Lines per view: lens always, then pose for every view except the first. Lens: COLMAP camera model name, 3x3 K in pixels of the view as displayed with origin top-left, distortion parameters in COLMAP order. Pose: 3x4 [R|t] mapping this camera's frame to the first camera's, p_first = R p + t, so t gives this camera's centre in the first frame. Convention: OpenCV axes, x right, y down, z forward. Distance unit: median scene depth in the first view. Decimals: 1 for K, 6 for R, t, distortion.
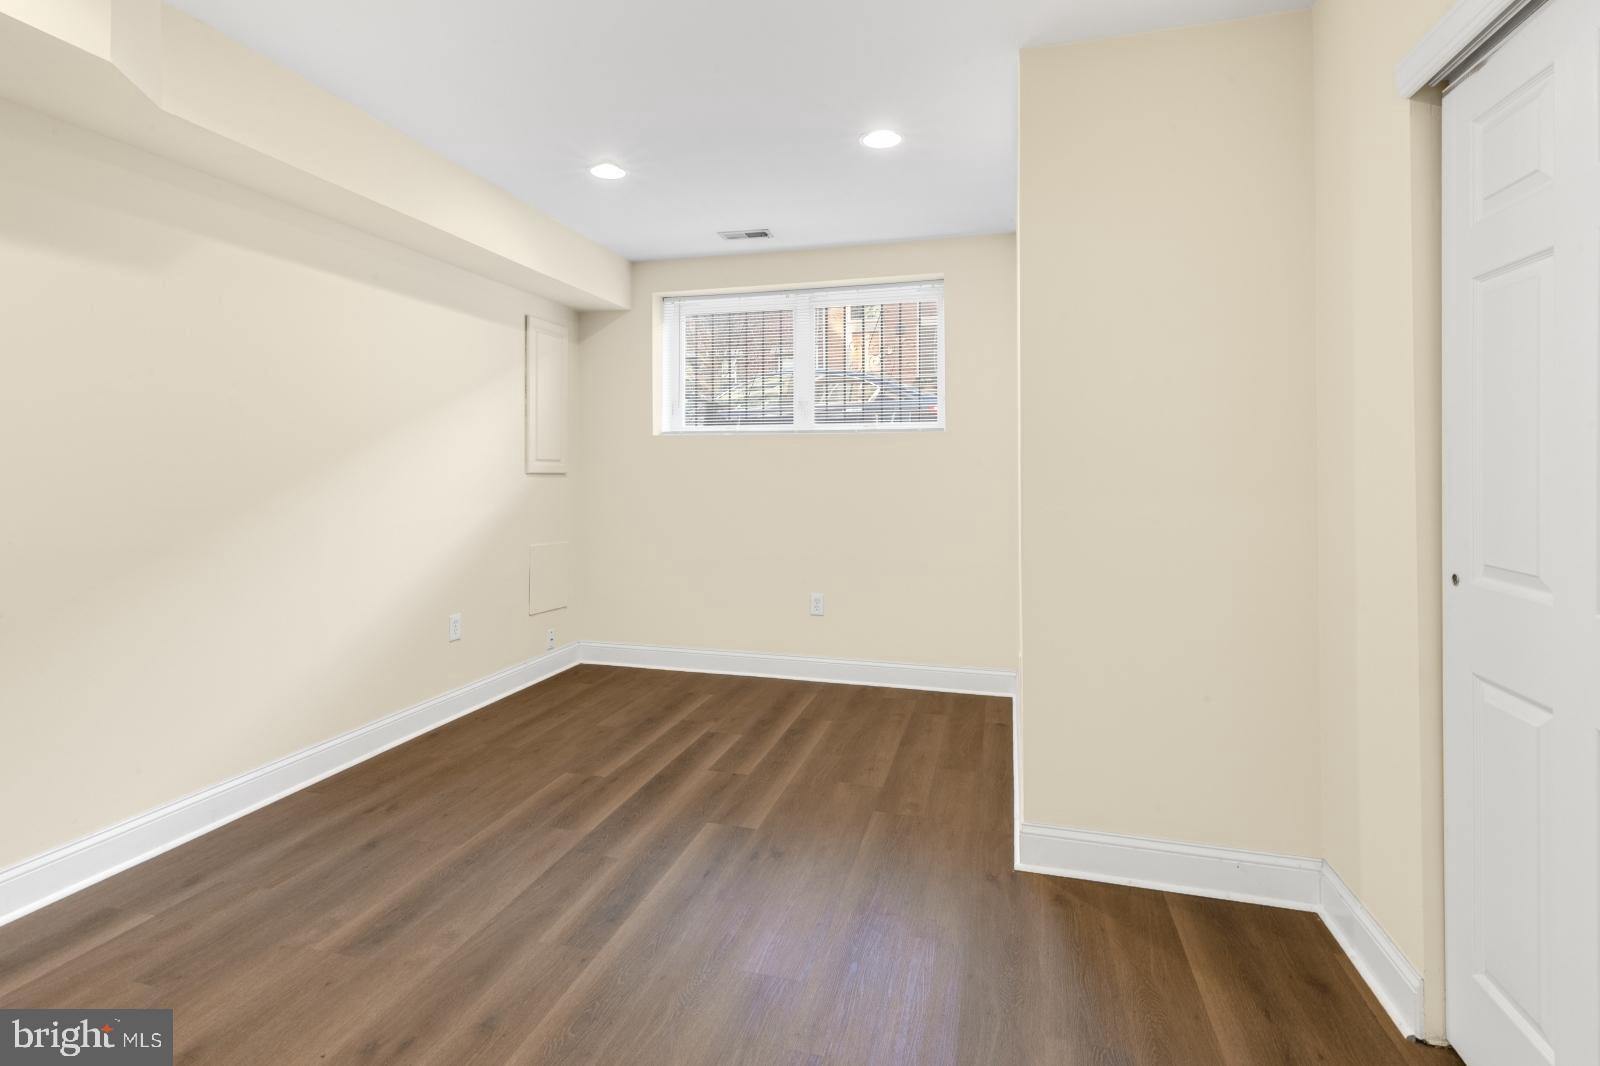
lens RADIAL K [[792.1, 0, 791.0], [0, 792.1, 463.0], [0, 0, 1]] dist [0.004125, 0.000487]
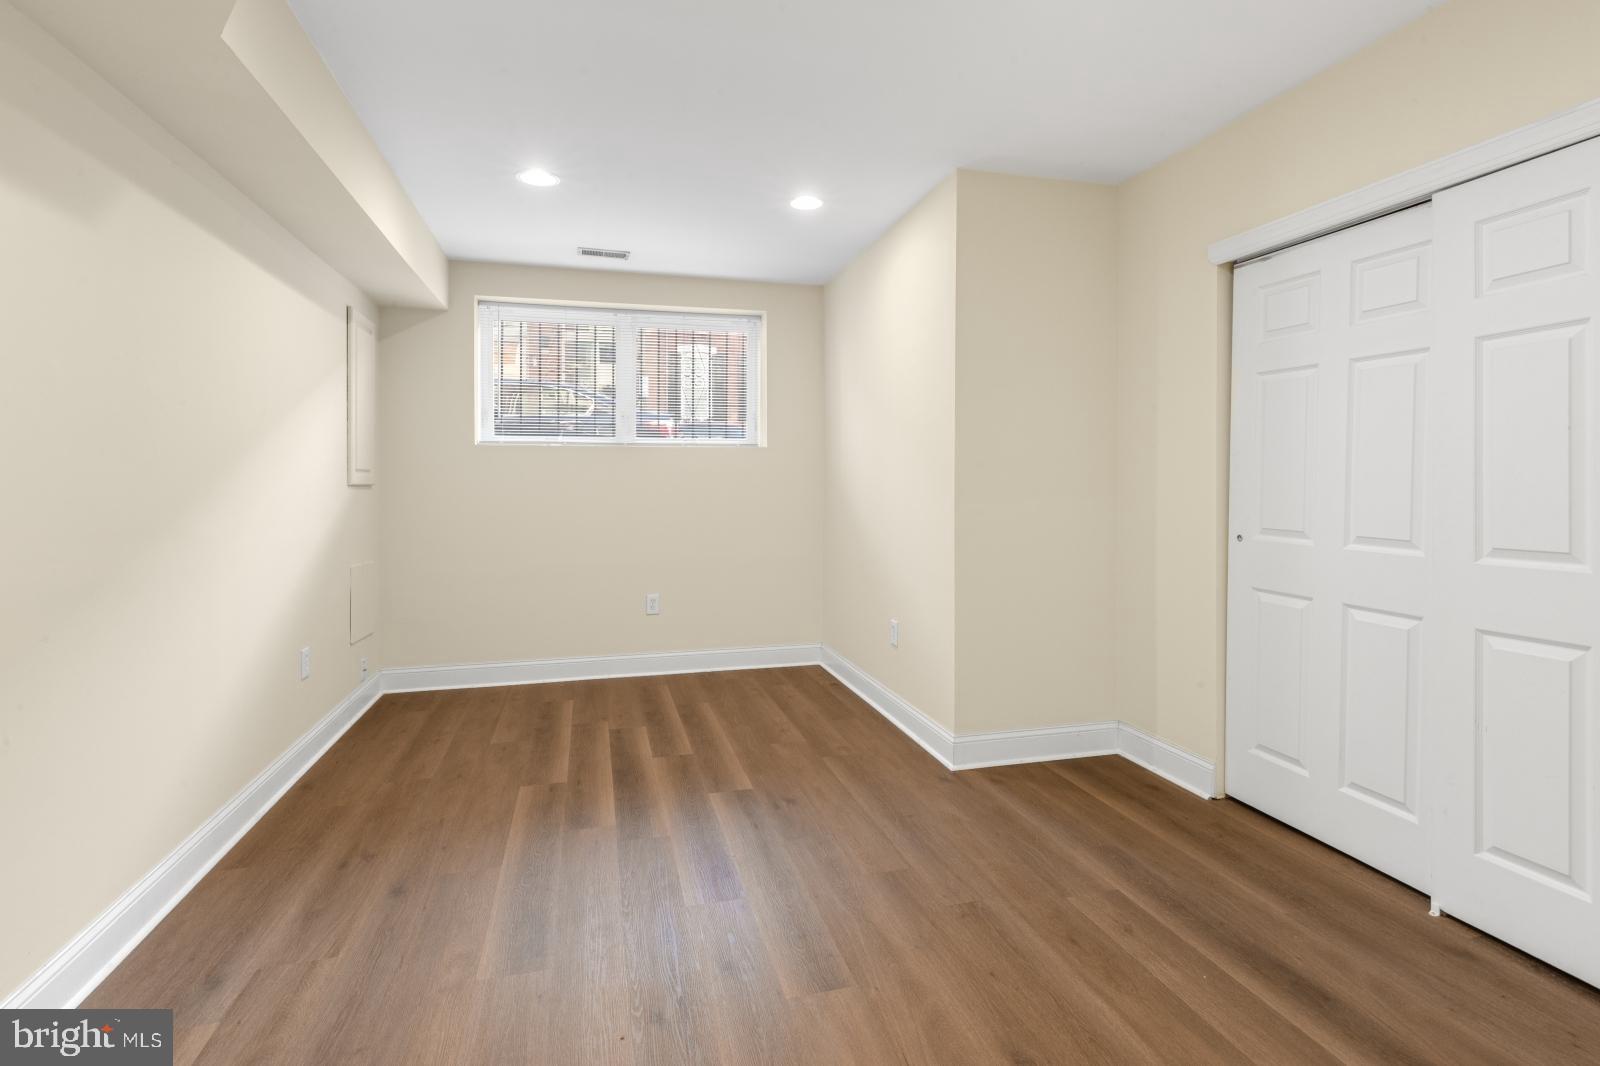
lens RADIAL K [[755.6, 0, 796.7], [0, 755.6, 492.3], [0, 0, 1]] dist [0.002774, -0.000216]
pose [[0.859147, -0.012261, 0.511582, -0.594944], [-0.000024, 0.999712, 0.024000, 0.000786], [-0.511729, -0.020632, 0.858899, 0.026482]]
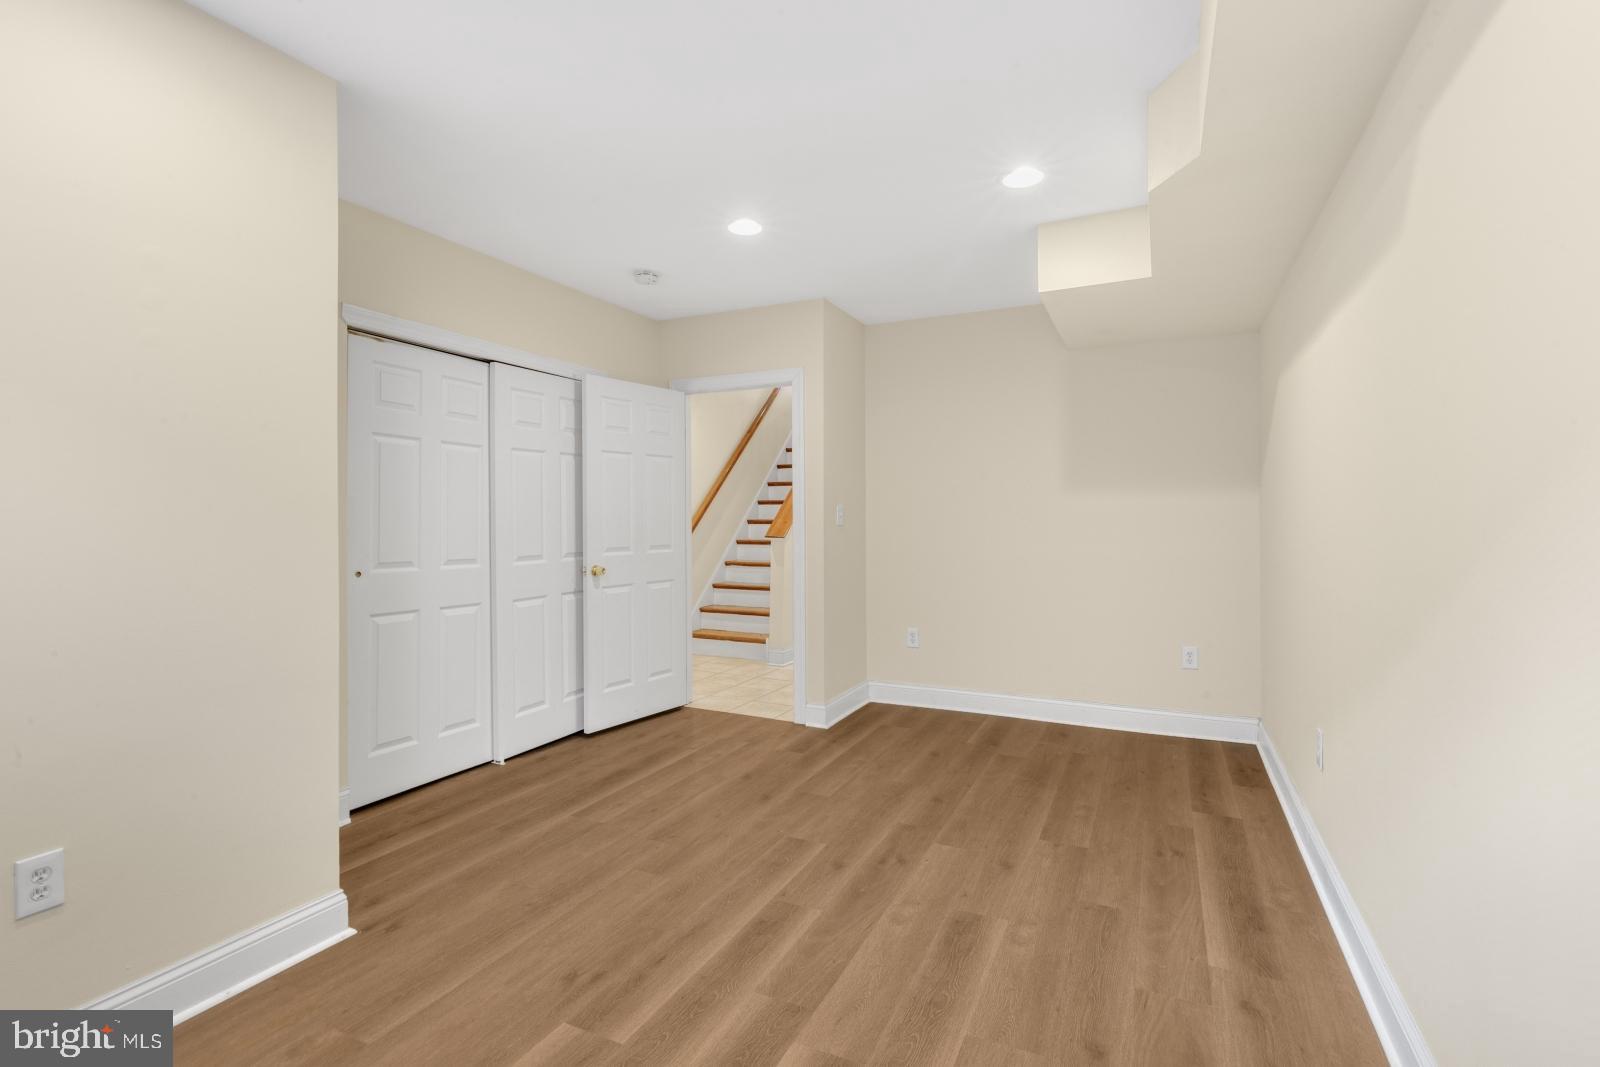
lens RADIAL K [[743.8, 0, 792.1], [0, 743.8, 514.6], [0, 0, 1]] dist [0.000517, -0.001392]
pose [[-0.982960, 0.004416, 0.183766, -0.401008], [0.001698, 0.999887, -0.014947, 0.015408], [-0.183811, -0.014380, -0.982856, 1.761710]]
